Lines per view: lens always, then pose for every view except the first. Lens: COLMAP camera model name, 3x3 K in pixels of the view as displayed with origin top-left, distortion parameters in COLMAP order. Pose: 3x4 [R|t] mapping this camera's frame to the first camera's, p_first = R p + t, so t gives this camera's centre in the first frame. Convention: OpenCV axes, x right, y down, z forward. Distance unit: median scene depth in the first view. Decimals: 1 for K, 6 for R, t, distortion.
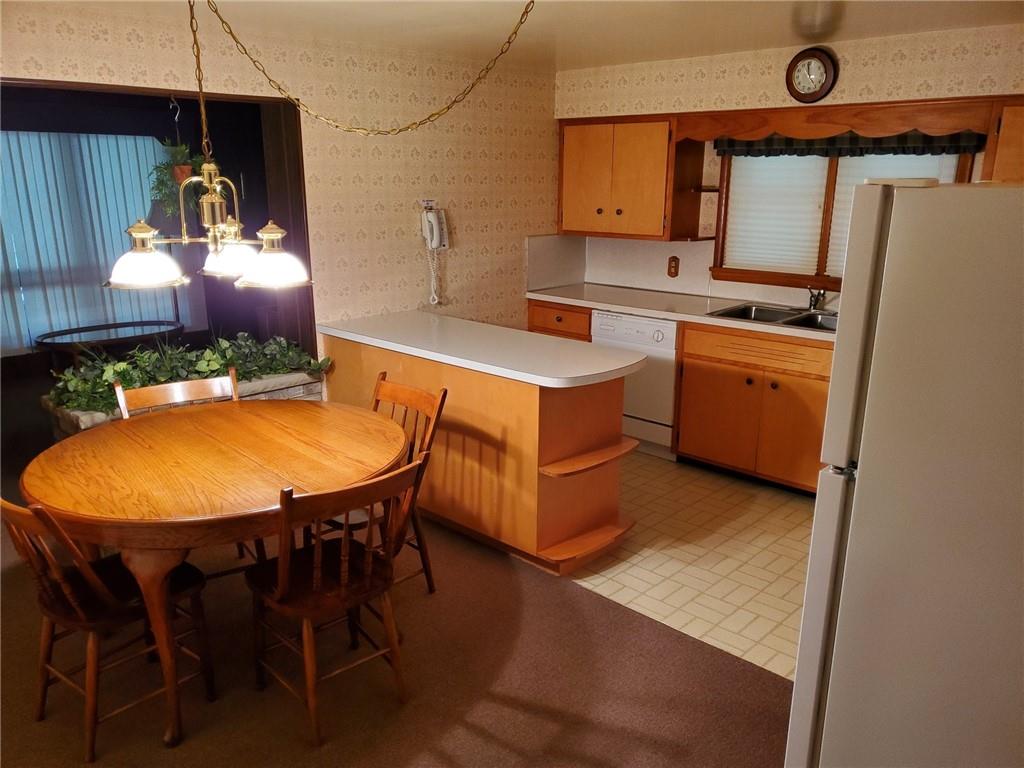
lens RADIAL K [[803.3, 0, 512.7], [0, 803.3, 390.7], [0, 0, 1]] dist [-0.001327, -0.008783]
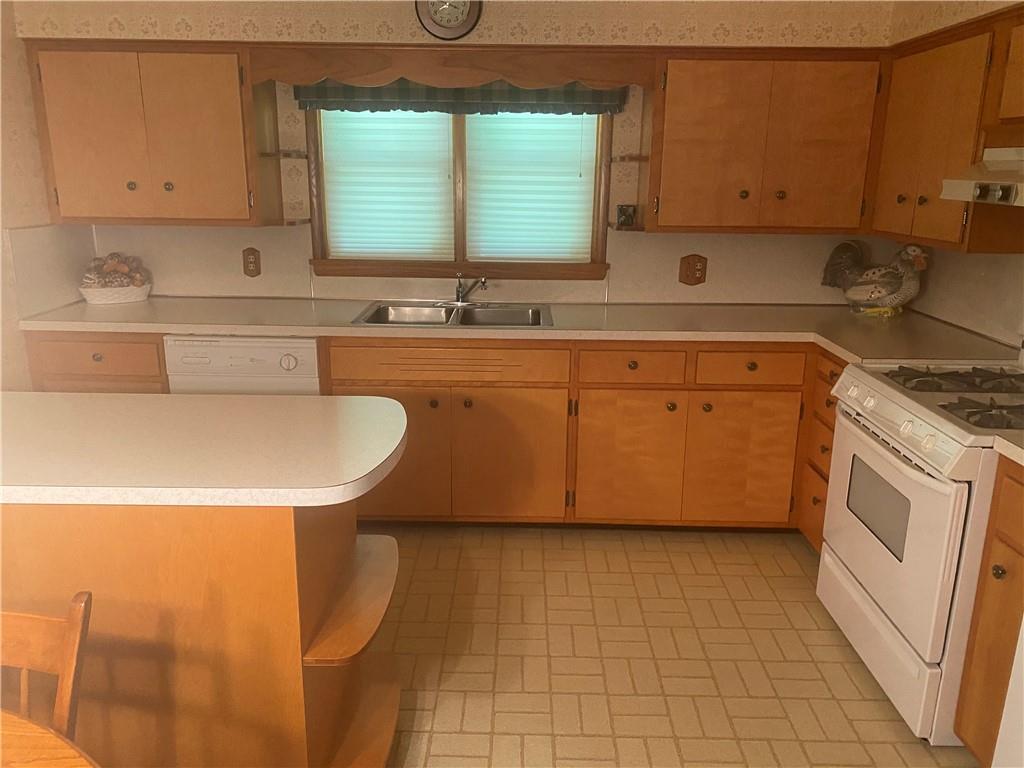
lens RADIAL K [[780.1, 0, 511.7], [0, 780.1, 373.2], [0, 0, 1]] dist [0.015672, -0.009794]
pose [[0.737207, -0.164754, 0.655272, -0.121538], [0.165941, 0.984261, 0.060780, -0.067821], [-0.654972, 0.063929, 0.752944, 0.363718]]
